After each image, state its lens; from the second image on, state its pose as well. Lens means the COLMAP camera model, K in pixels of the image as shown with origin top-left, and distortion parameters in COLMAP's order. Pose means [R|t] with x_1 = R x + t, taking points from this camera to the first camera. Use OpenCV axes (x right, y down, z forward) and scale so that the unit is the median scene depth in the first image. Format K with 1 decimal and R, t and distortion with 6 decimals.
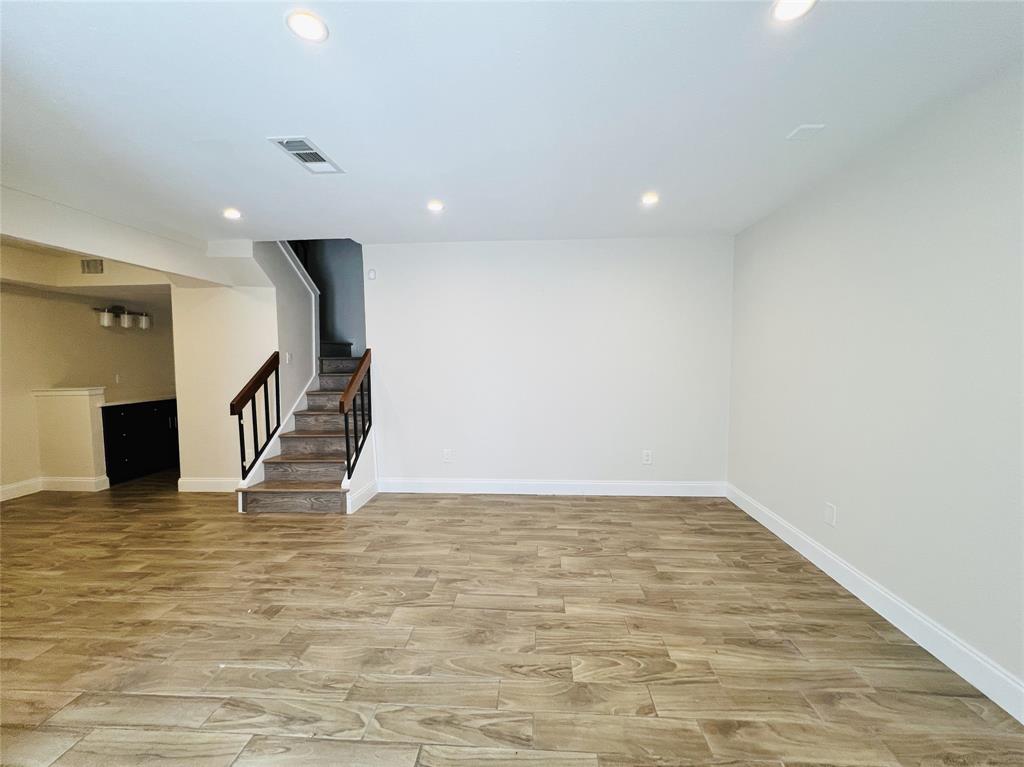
lens RADIAL K [[416.7, 0, 522.2], [0, 416.7, 384.7], [0, 0, 1]] dist [-0.004203, 0.001594]
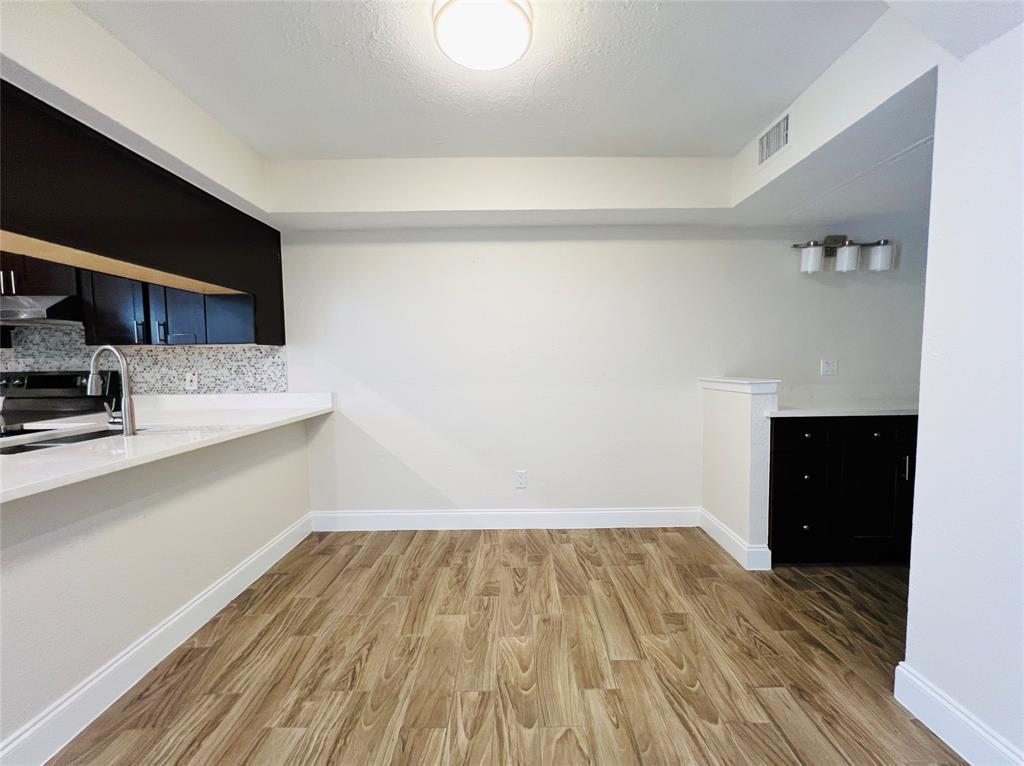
lens RADIAL K [[416.7, 0, 509.1], [0, 416.7, 387.7], [0, 0, 1]] dist [-0.004203, 0.001594]
pose [[0.063062, 0.073141, -0.995326, -0.737051], [-0.044127, 0.996540, 0.070434, -0.010095], [0.997034, 0.039479, 0.066071, 0.915629]]
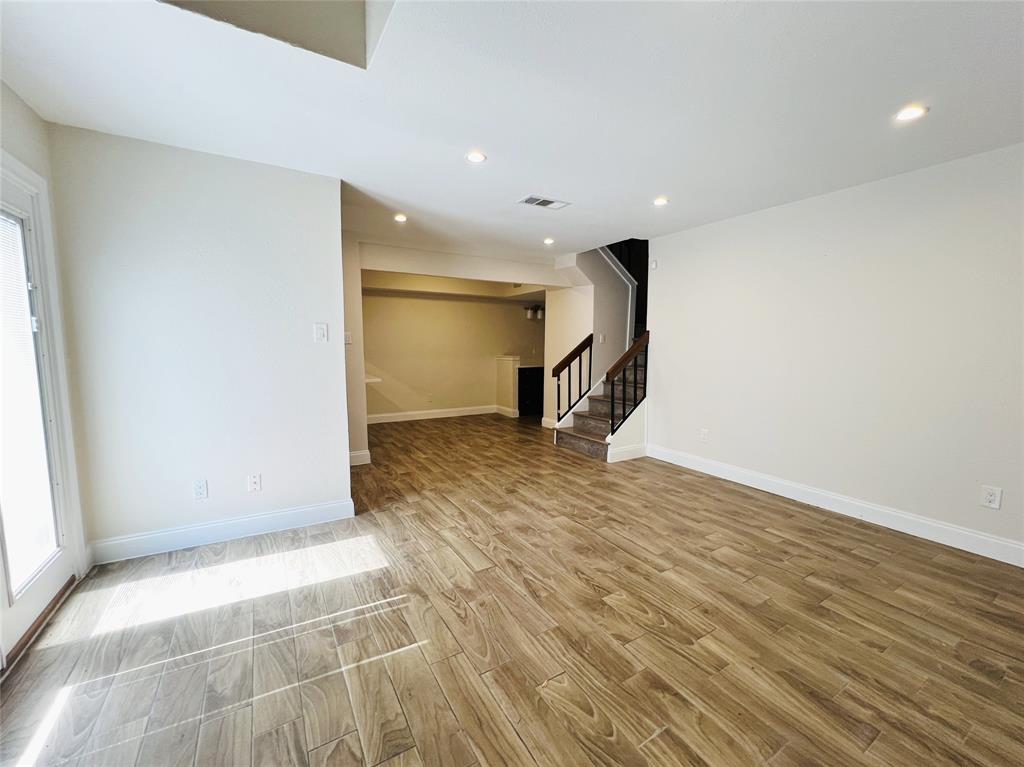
lens RADIAL K [[416.7, 0, 502.7], [0, 416.7, 389.2], [0, 0, 1]] dist [-0.004203, 0.001594]
pose [[0.553563, 0.103722, -0.826323, 0.493868], [-0.059599, 0.994604, 0.084919, 0.000620], [0.830672, 0.002240, 0.556758, 0.030738]]
